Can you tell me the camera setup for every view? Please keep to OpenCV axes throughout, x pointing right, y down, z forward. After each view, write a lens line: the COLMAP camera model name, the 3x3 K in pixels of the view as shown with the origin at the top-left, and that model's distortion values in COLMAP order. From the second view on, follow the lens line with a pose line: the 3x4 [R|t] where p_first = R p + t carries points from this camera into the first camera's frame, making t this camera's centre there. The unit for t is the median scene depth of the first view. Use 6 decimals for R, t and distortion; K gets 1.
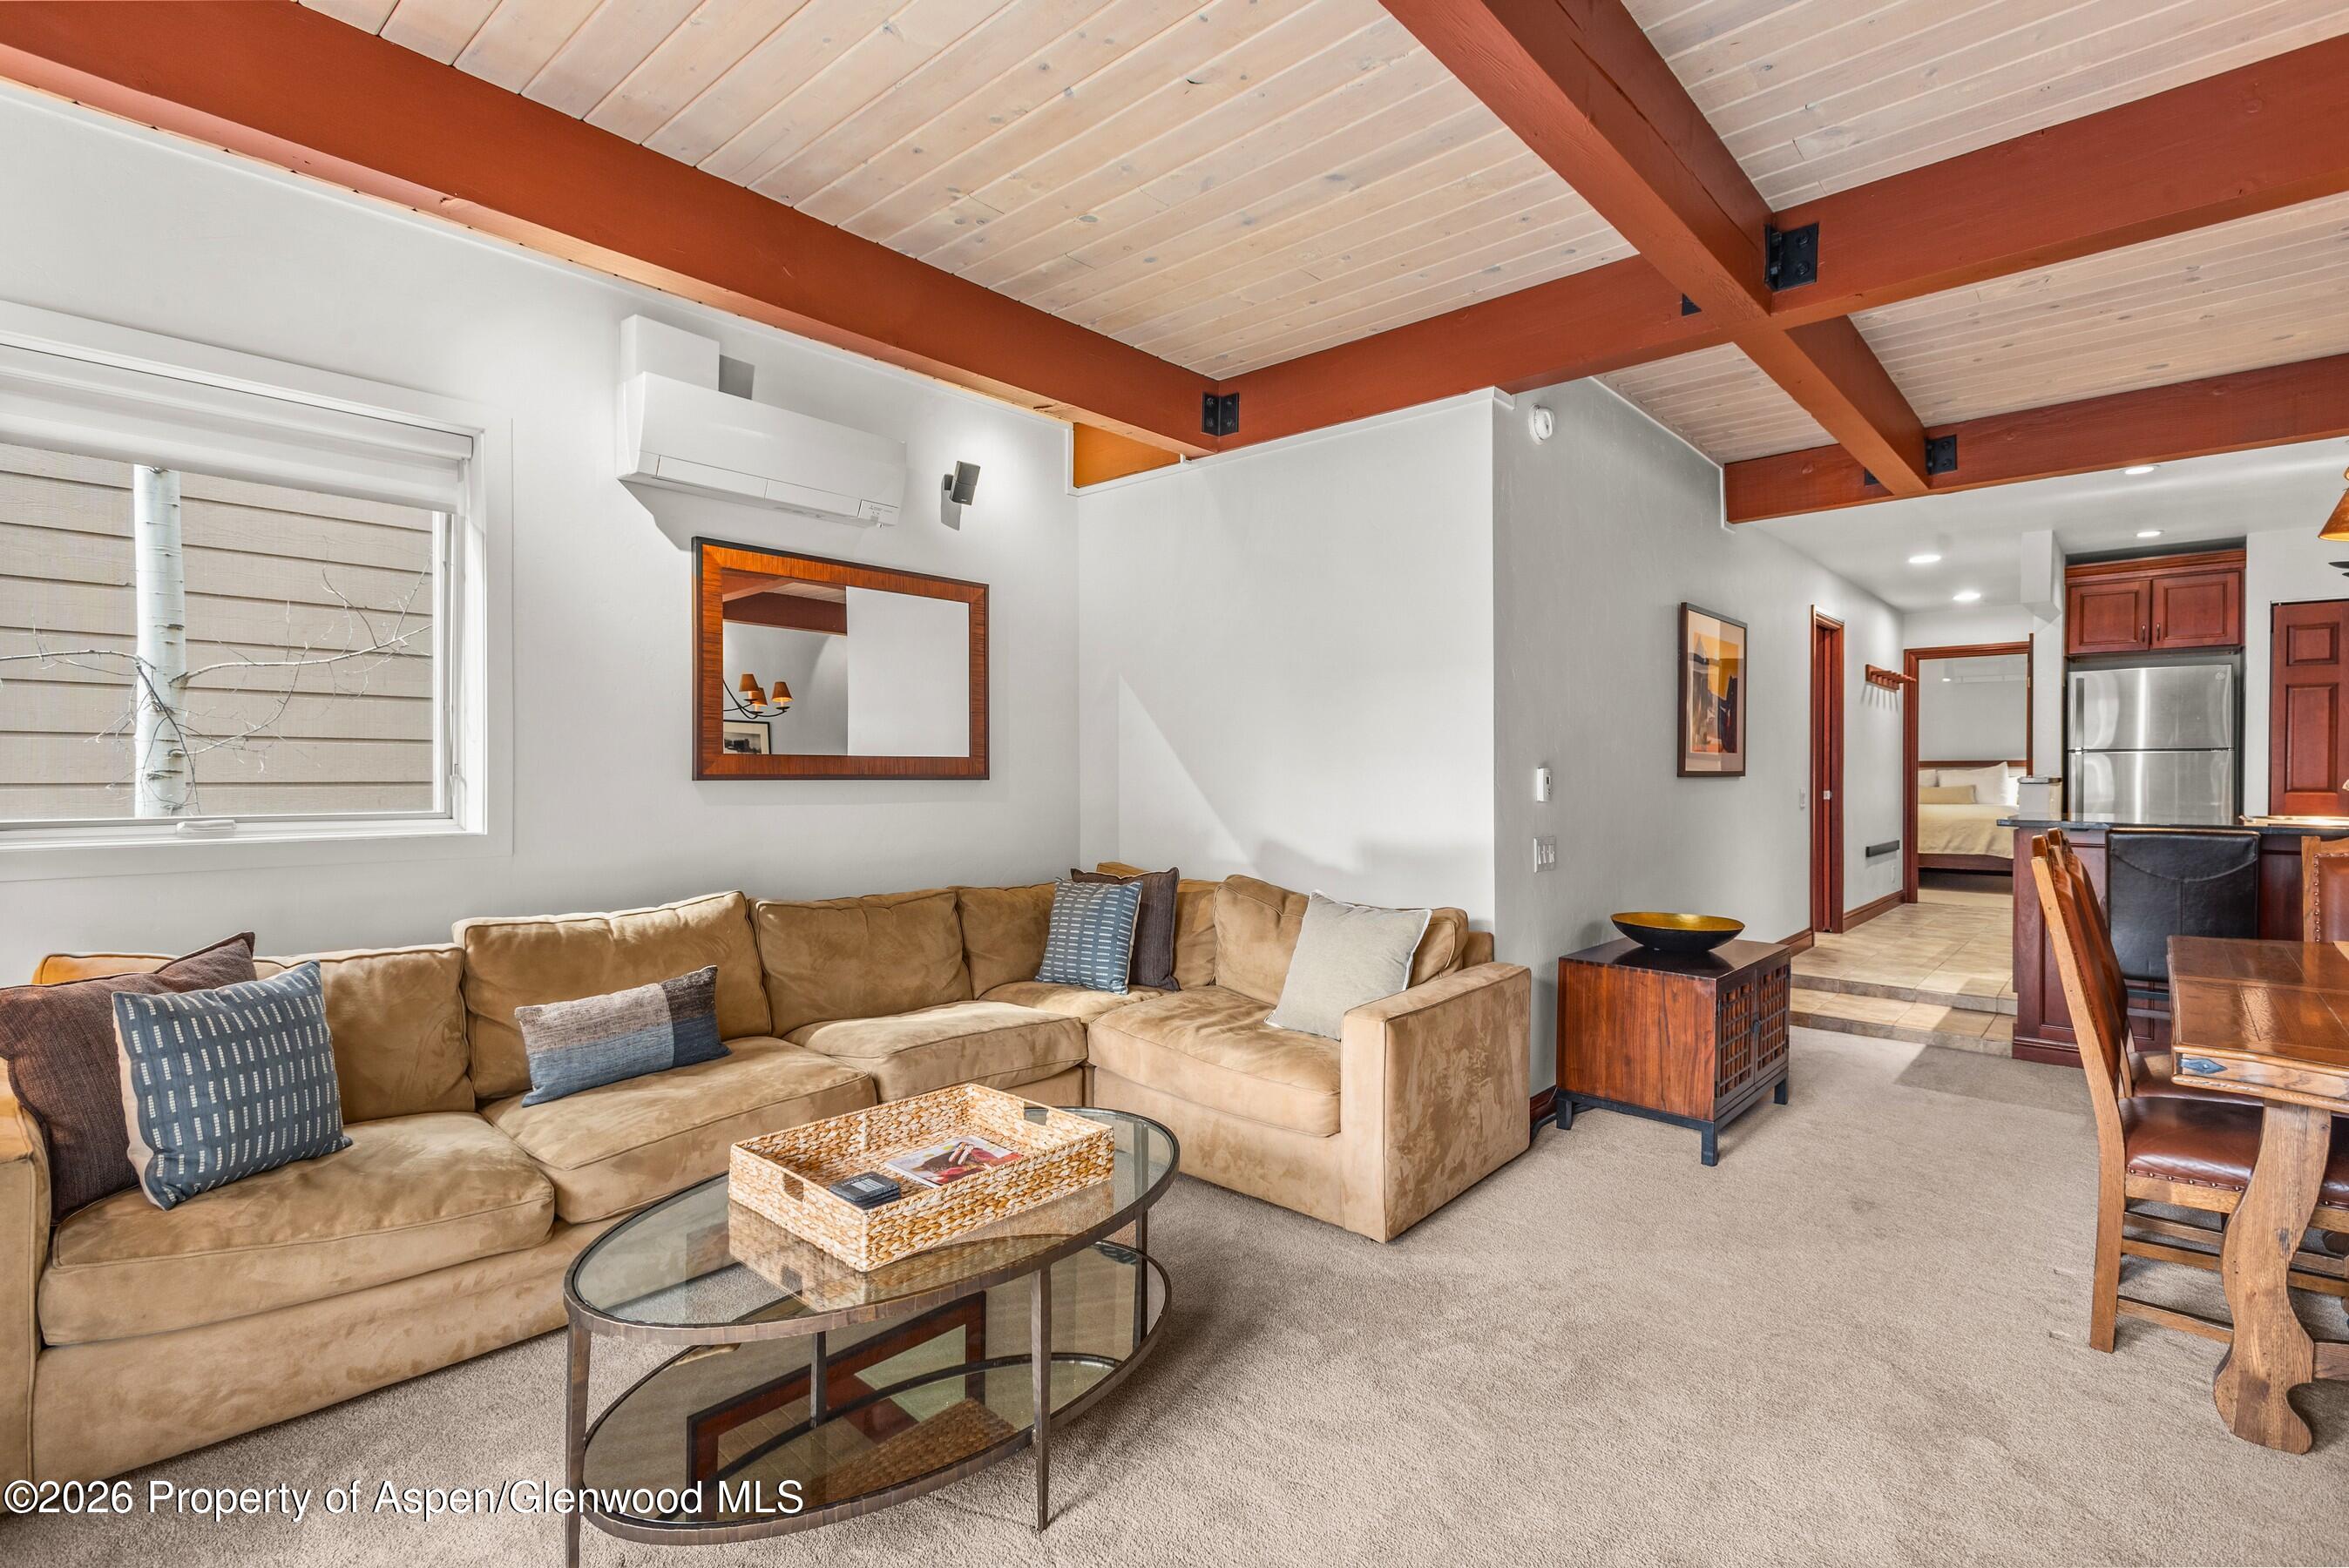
lens RADIAL K [[1086.5, 0, 1167.9], [0, 1086.5, 776.9], [0, 0, 1]] dist [0.002314, -0.000849]
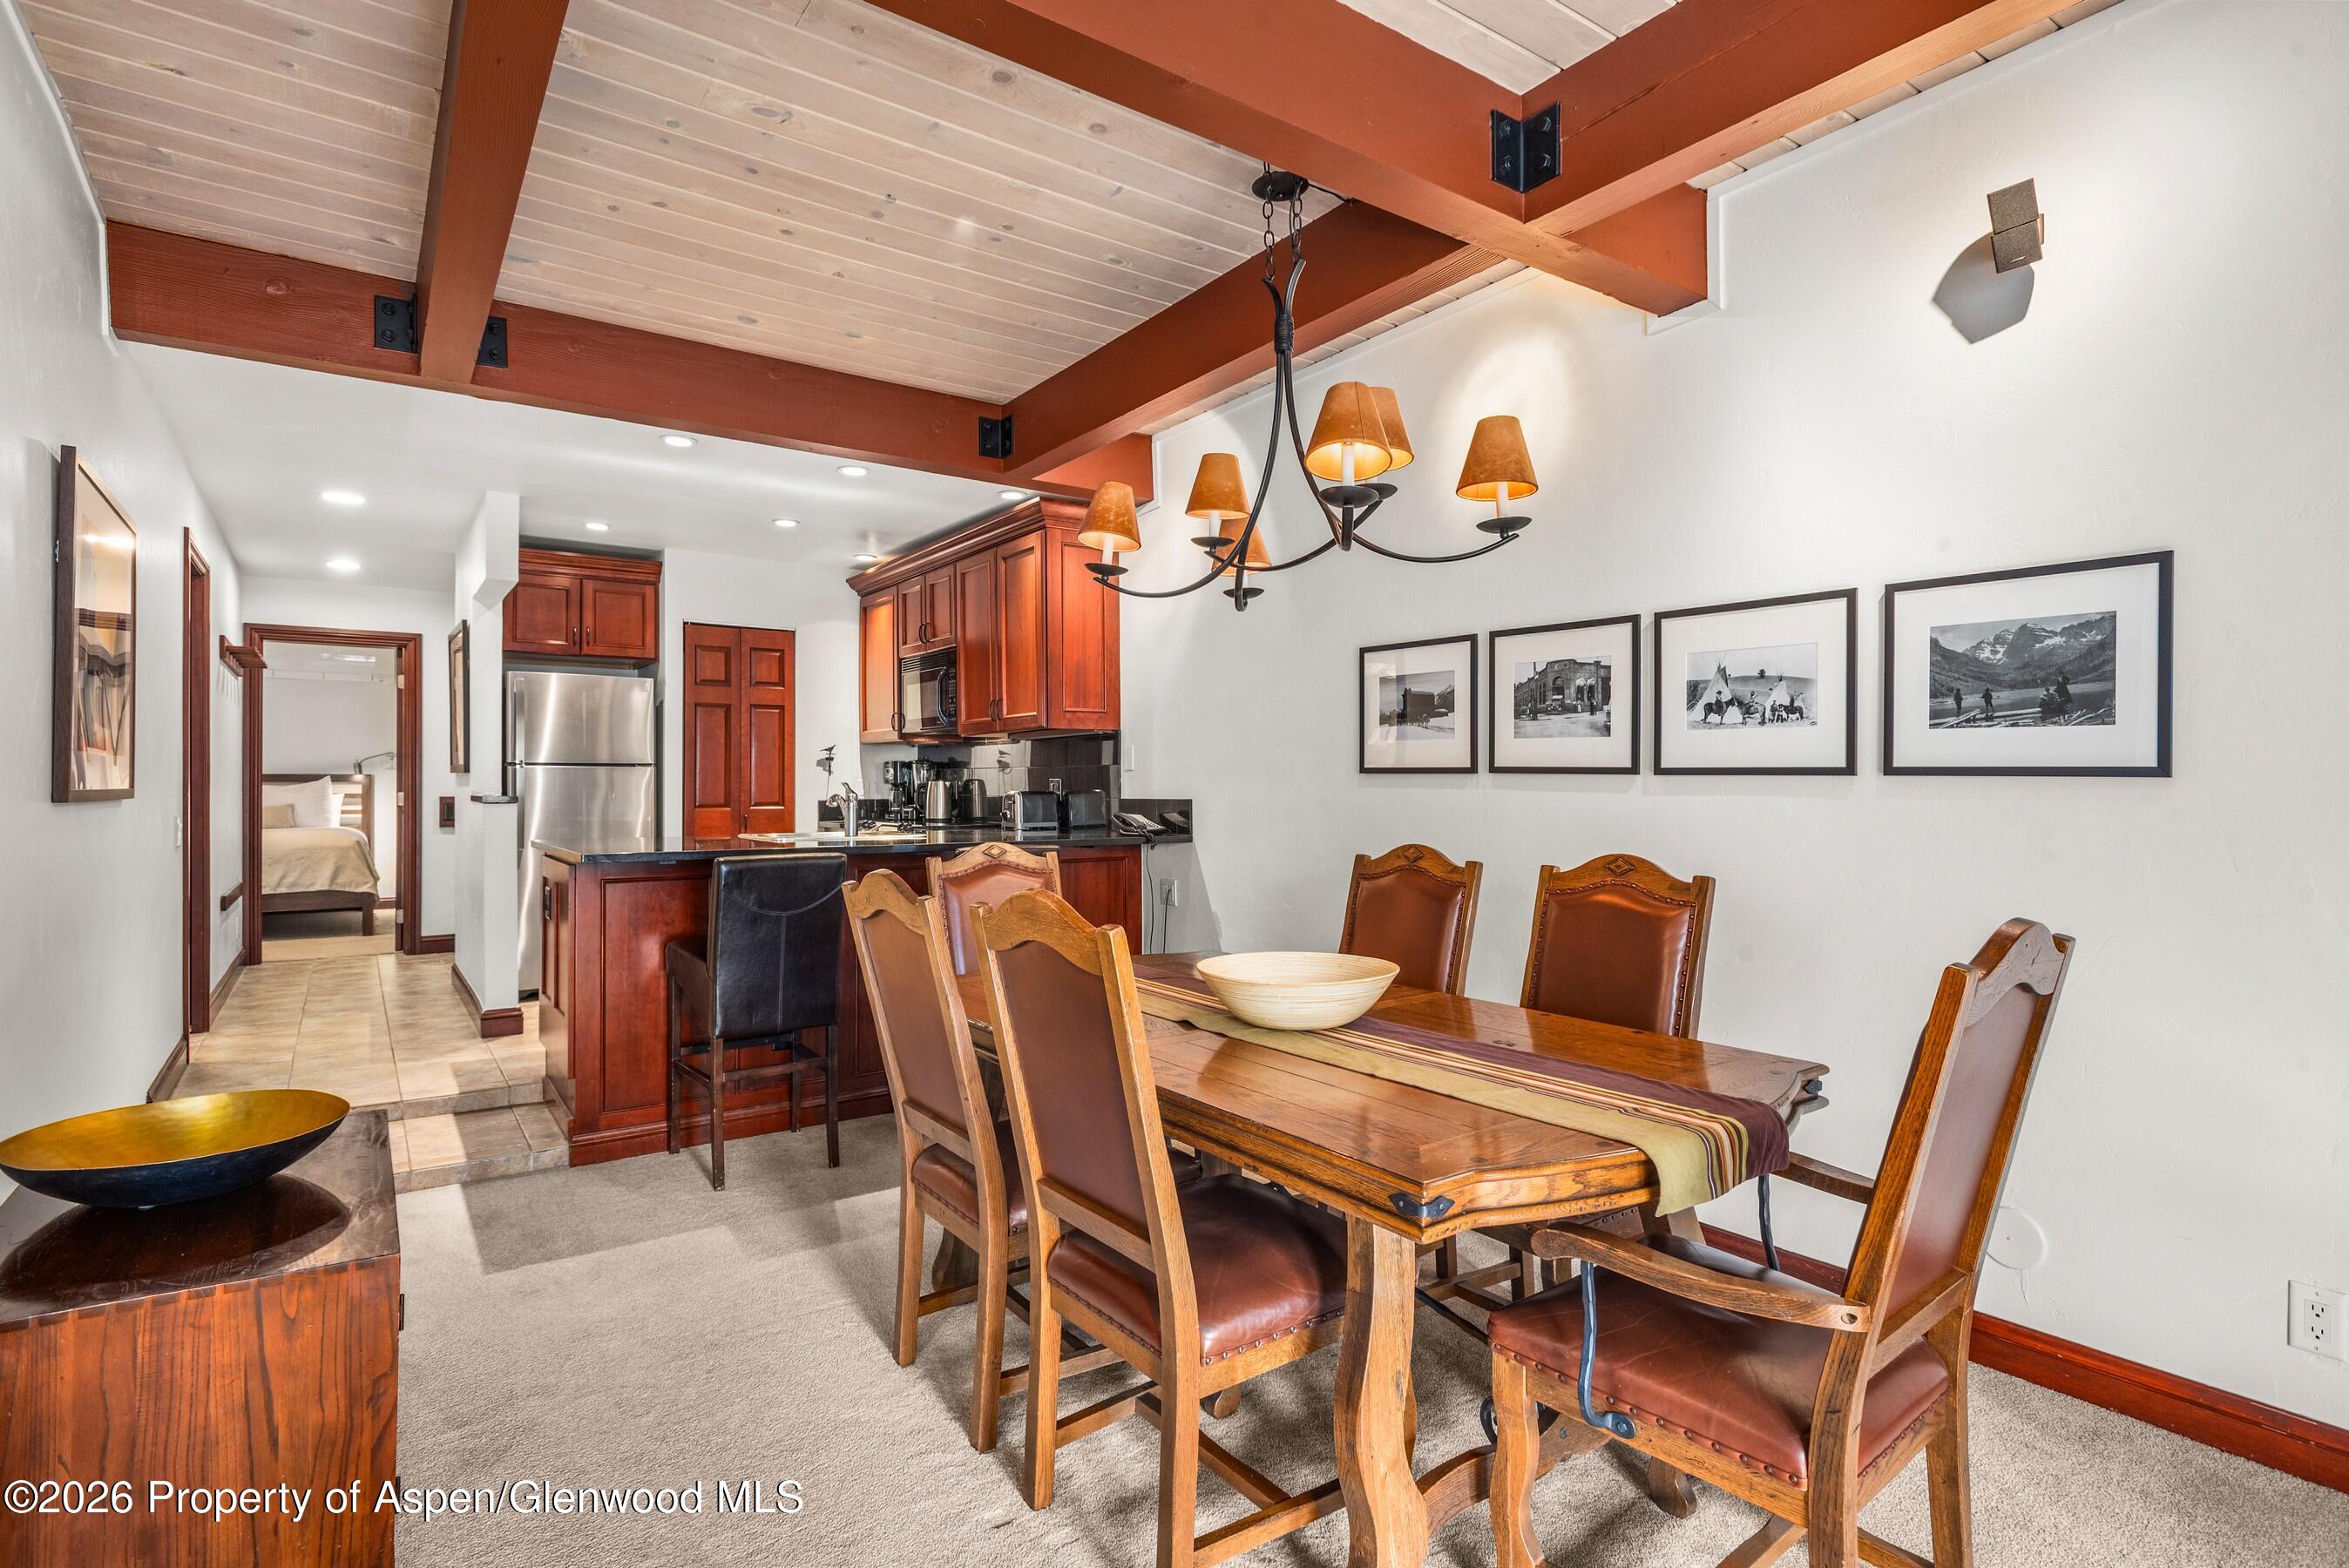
lens RADIAL K [[1175.9, 0, 1193.0], [0, 1175.9, 782.1], [0, 0, 1]] dist [0.001169, -0.001834]
pose [[0.213793, 0.005189, 0.976865, 0.049949], [0.002747, 0.999979, -0.005913, -0.002625], [-0.976875, 0.003948, 0.213775, 0.298537]]
